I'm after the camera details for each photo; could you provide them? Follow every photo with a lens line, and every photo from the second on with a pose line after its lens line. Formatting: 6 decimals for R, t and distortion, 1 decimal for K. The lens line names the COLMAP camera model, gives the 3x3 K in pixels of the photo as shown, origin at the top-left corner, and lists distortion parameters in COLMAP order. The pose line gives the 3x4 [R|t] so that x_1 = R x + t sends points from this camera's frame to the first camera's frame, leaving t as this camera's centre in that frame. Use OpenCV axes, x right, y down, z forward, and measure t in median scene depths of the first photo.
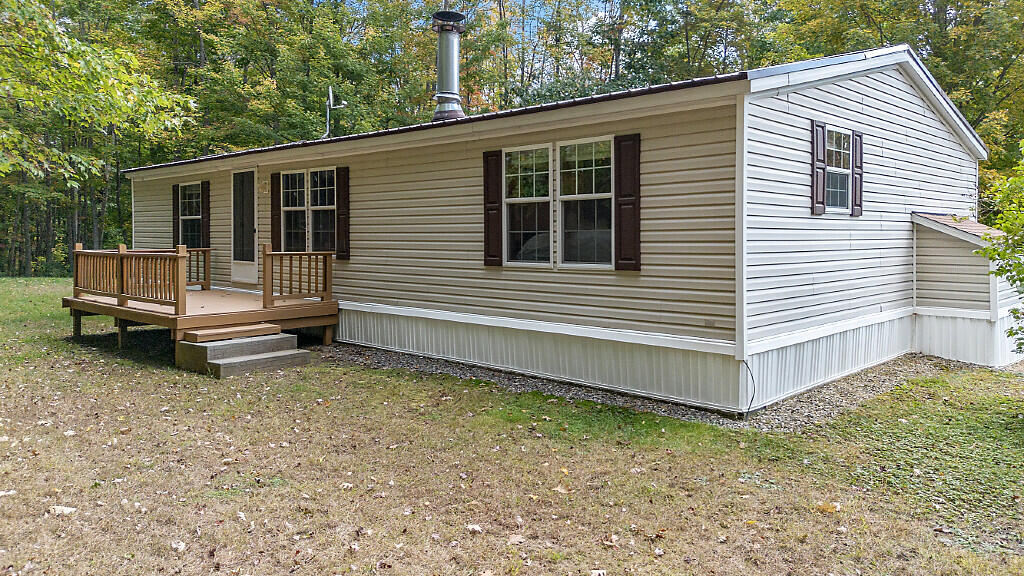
lens RADIAL K [[727.0, 0, 511.5], [0, 727.0, 240.4], [0, 0, 1]] dist [0.043460, -0.003848]
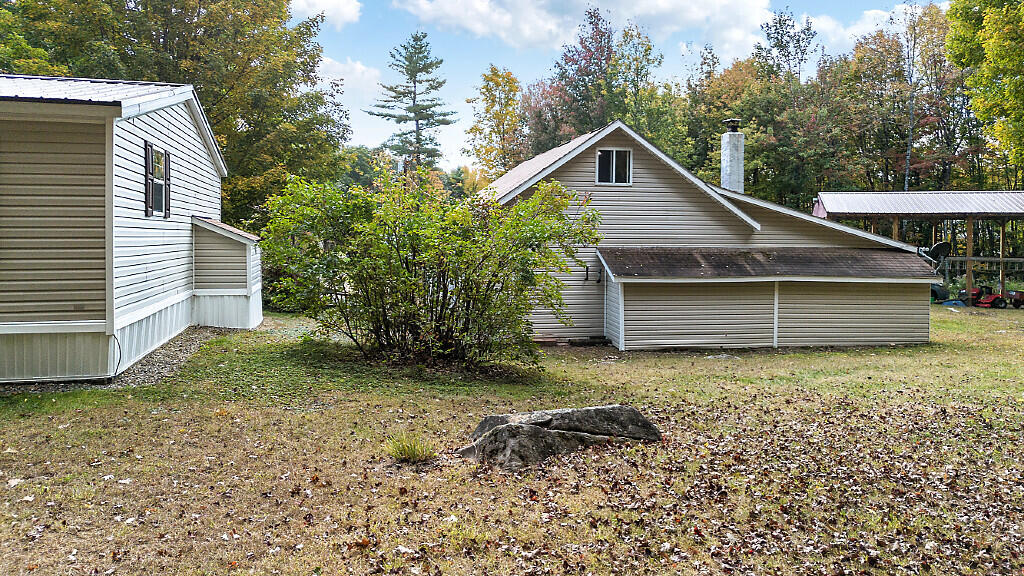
lens RADIAL K [[727.0, 0, 511.5], [0, 727.0, 240.4], [0, 0, 1]] dist [0.043460, -0.003848]
pose [[0.528722, -0.001568, 0.848794, -0.309502], [0.001876, 0.999998, 0.000679, 0.005616], [-0.848793, 0.001234, 0.528724, -0.180863]]
